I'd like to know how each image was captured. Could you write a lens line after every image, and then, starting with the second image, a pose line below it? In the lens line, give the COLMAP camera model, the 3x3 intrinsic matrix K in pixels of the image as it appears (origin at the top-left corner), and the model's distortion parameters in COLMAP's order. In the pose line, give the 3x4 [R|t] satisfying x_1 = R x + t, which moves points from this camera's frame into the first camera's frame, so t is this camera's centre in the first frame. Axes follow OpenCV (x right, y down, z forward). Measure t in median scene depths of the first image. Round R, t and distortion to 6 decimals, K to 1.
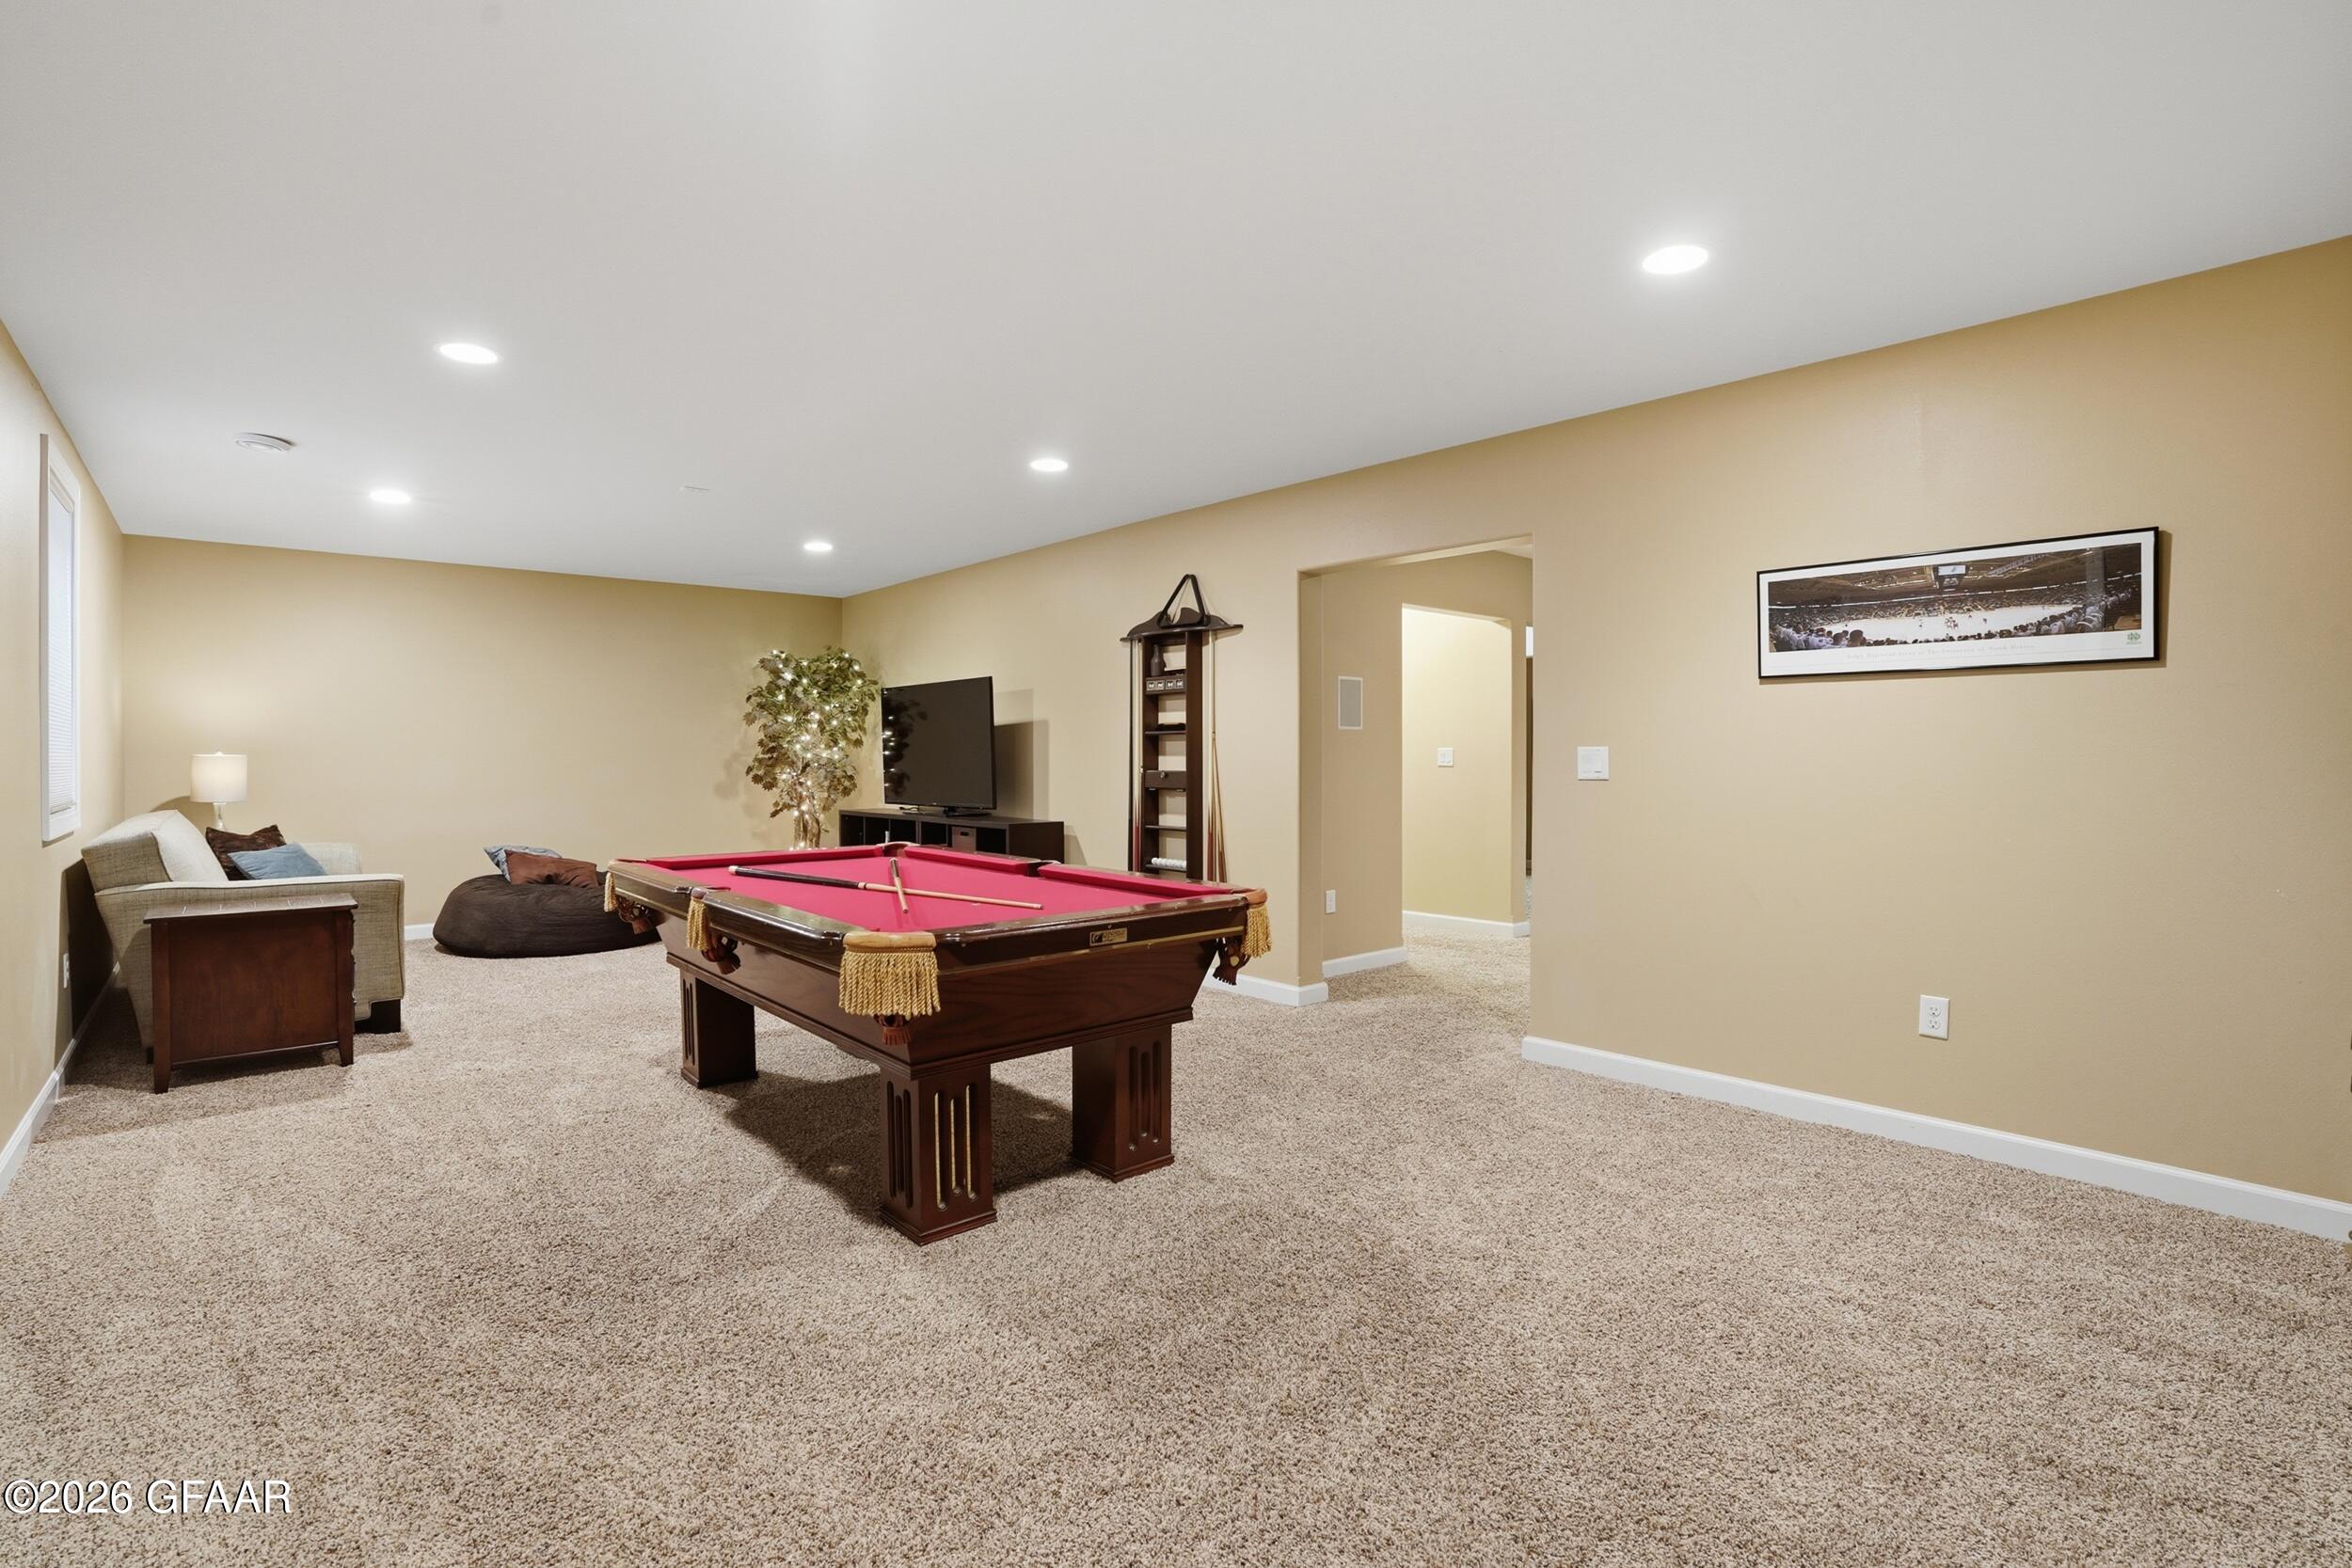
lens RADIAL K [[1093.2, 0, 1181.2], [0, 1093.2, 765.4], [0, 0, 1]] dist [-0.068583, 0.023715]
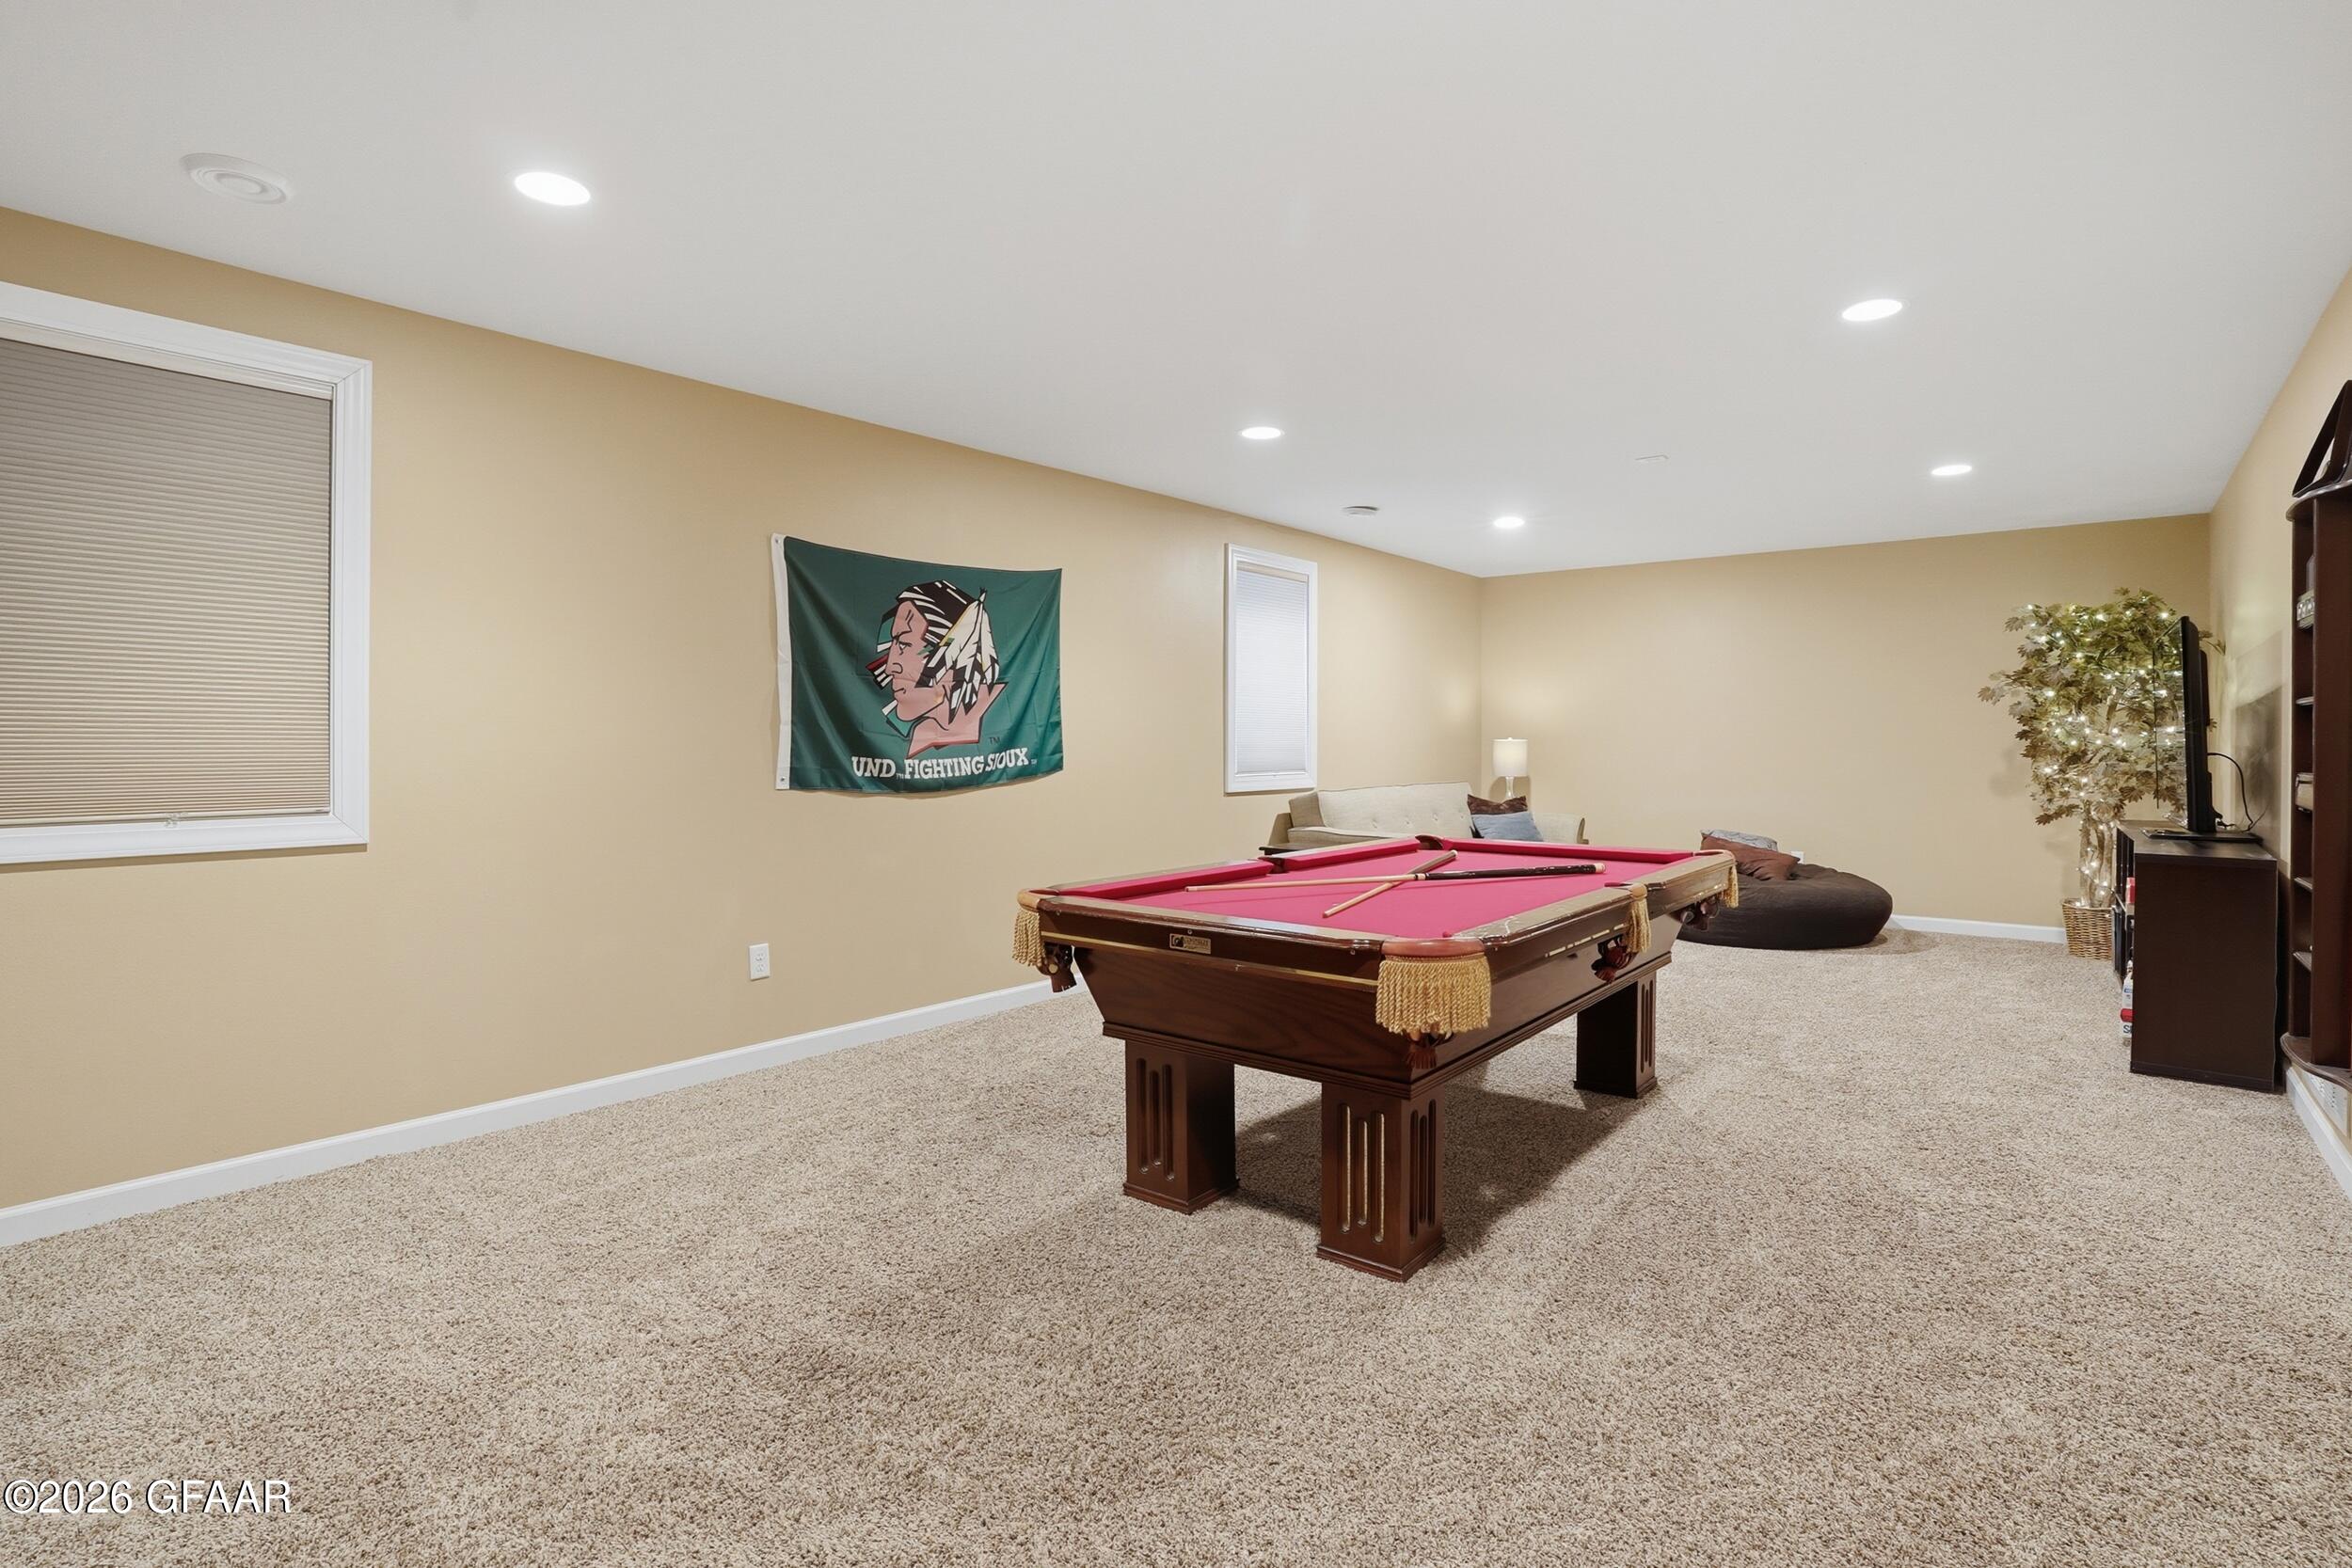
lens RADIAL K [[1117.2, 0, 1181.8], [0, 1117.2, 750.0], [0, 0, 1]] dist [-0.072162, 0.024961]
pose [[0.162091, 0.010614, -0.986719, 0.439621], [-0.011255, 0.999897, 0.008907, -0.005805], [0.986712, 0.009661, 0.162193, 0.440395]]
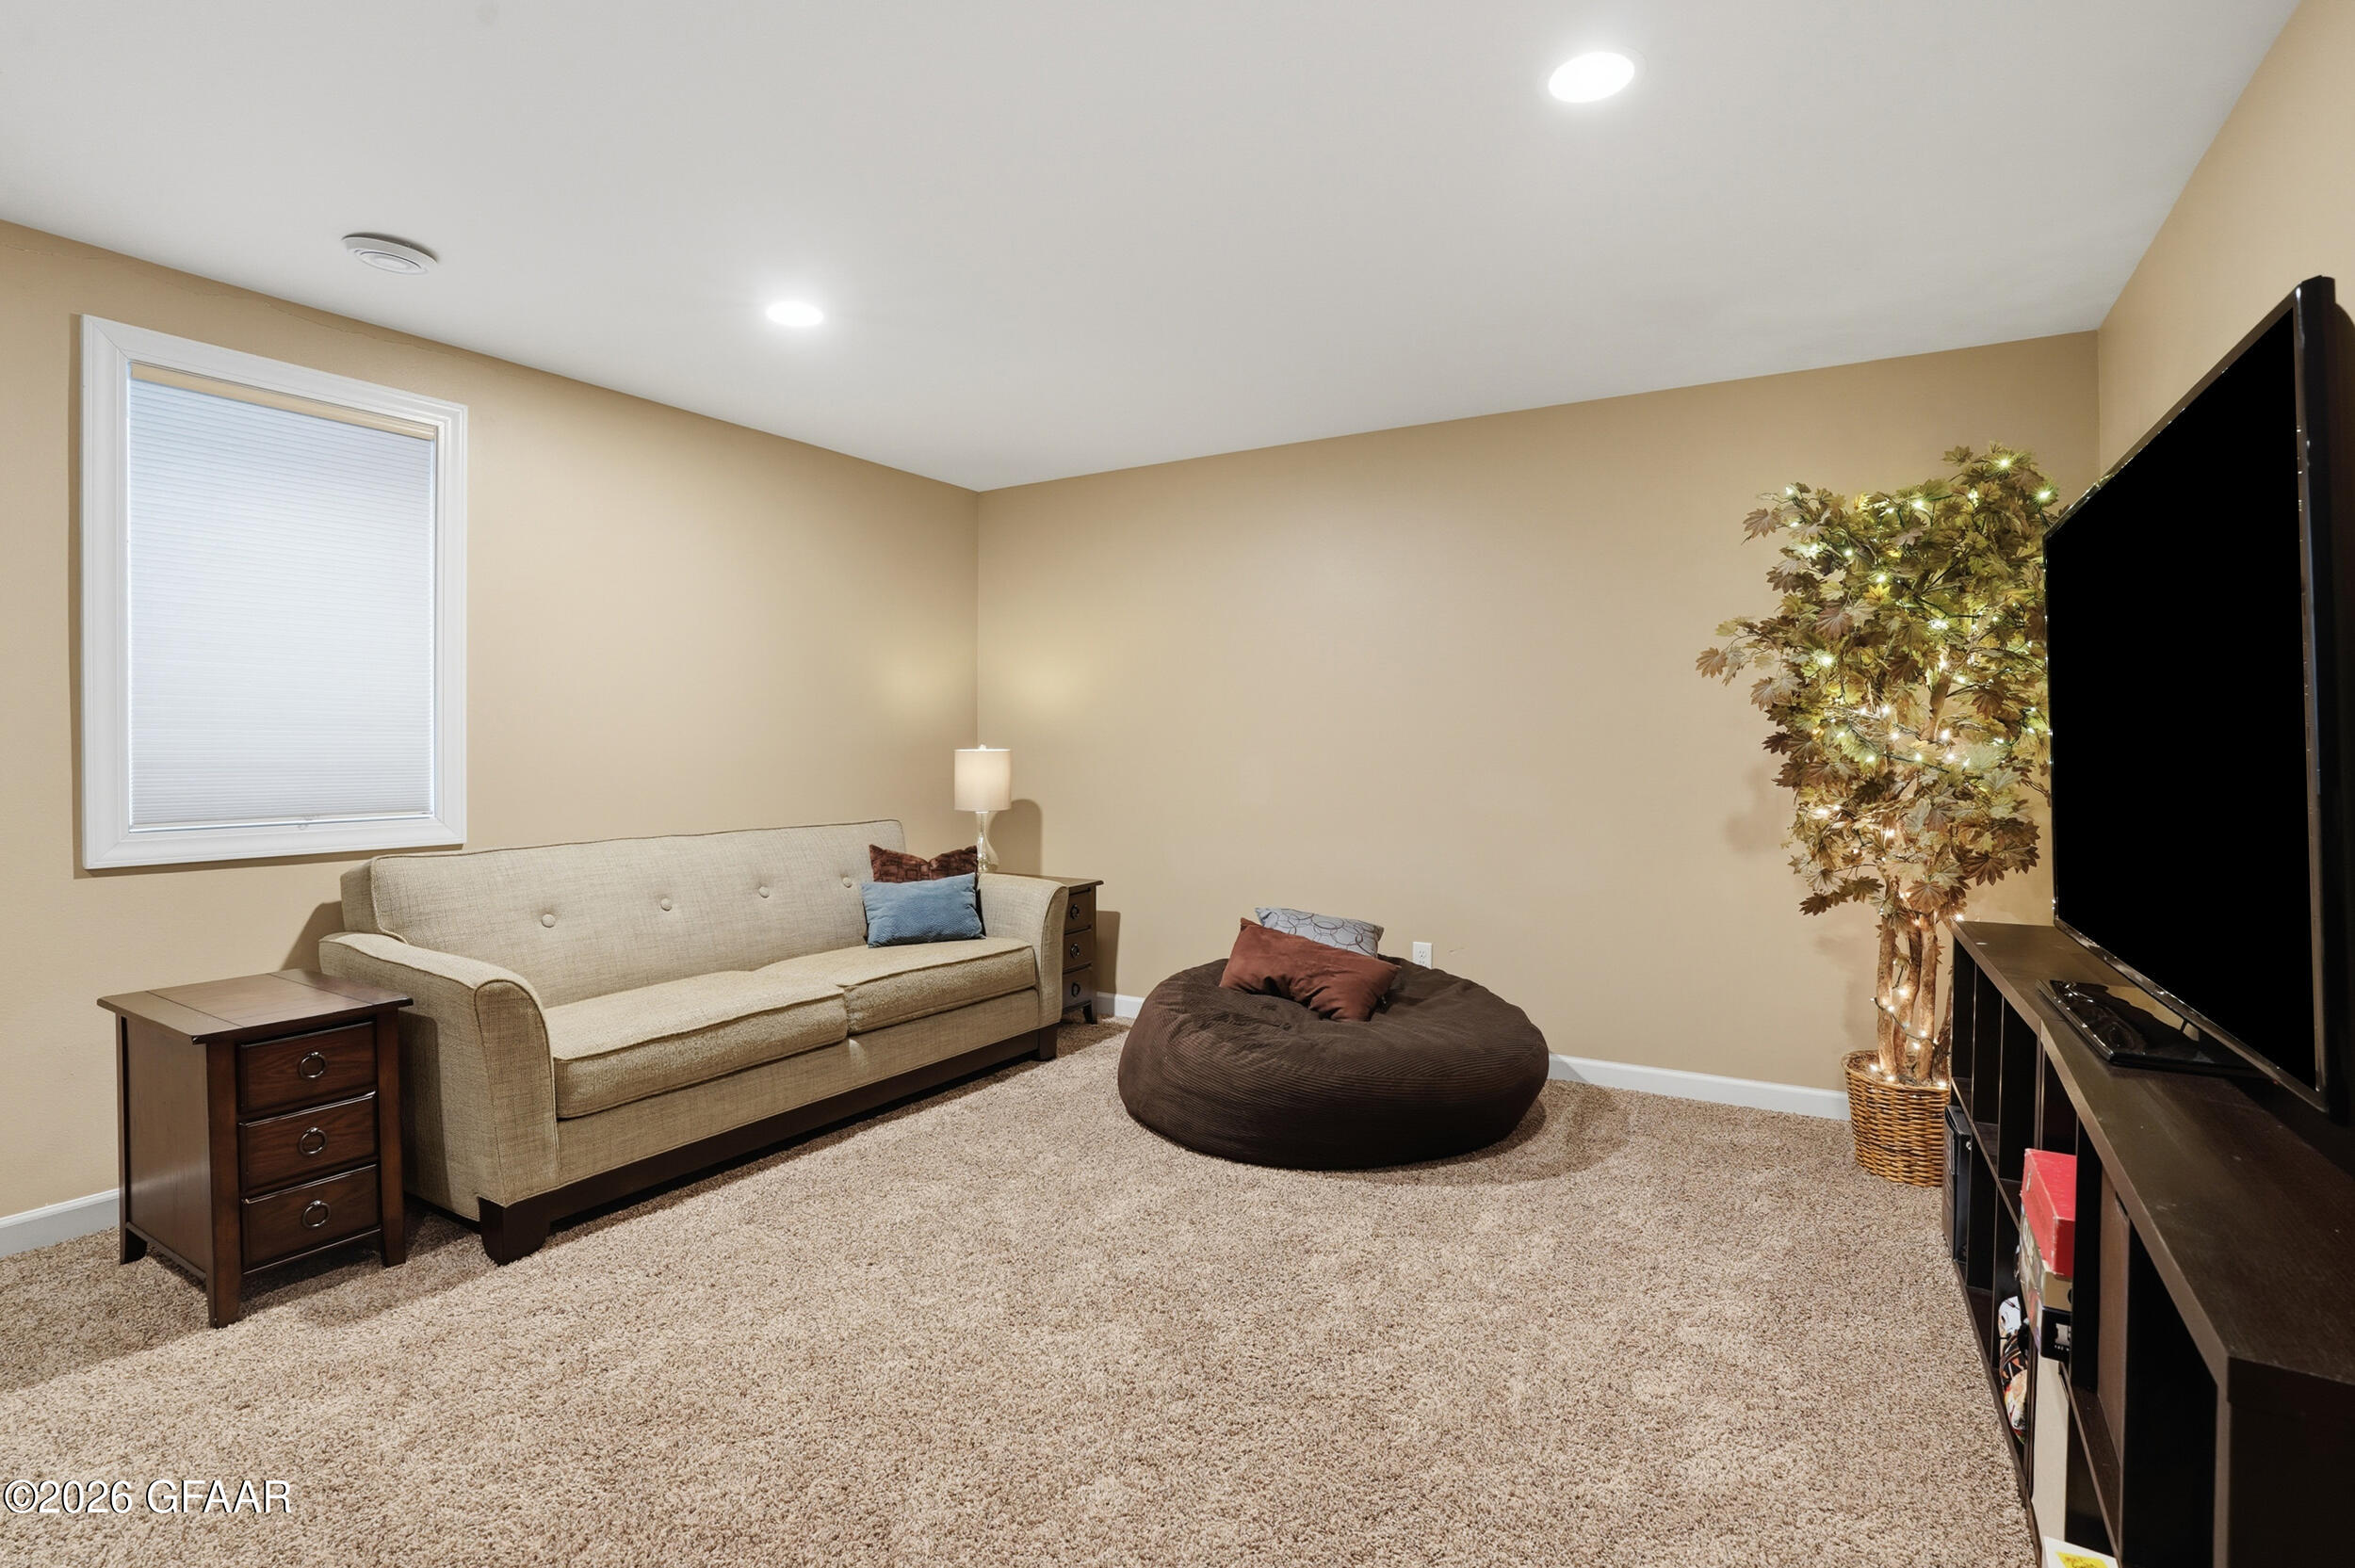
lens RADIAL K [[1108.7, 0, 1181.1], [0, 1108.7, 756.2], [0, 0, 1]] dist [-0.078204, 0.031624]
pose [[0.296151, 0.011819, -0.955068, -0.105717], [-0.012222, 0.999888, 0.008584, -0.016096], [0.955063, 0.009131, 0.296263, 1.053822]]
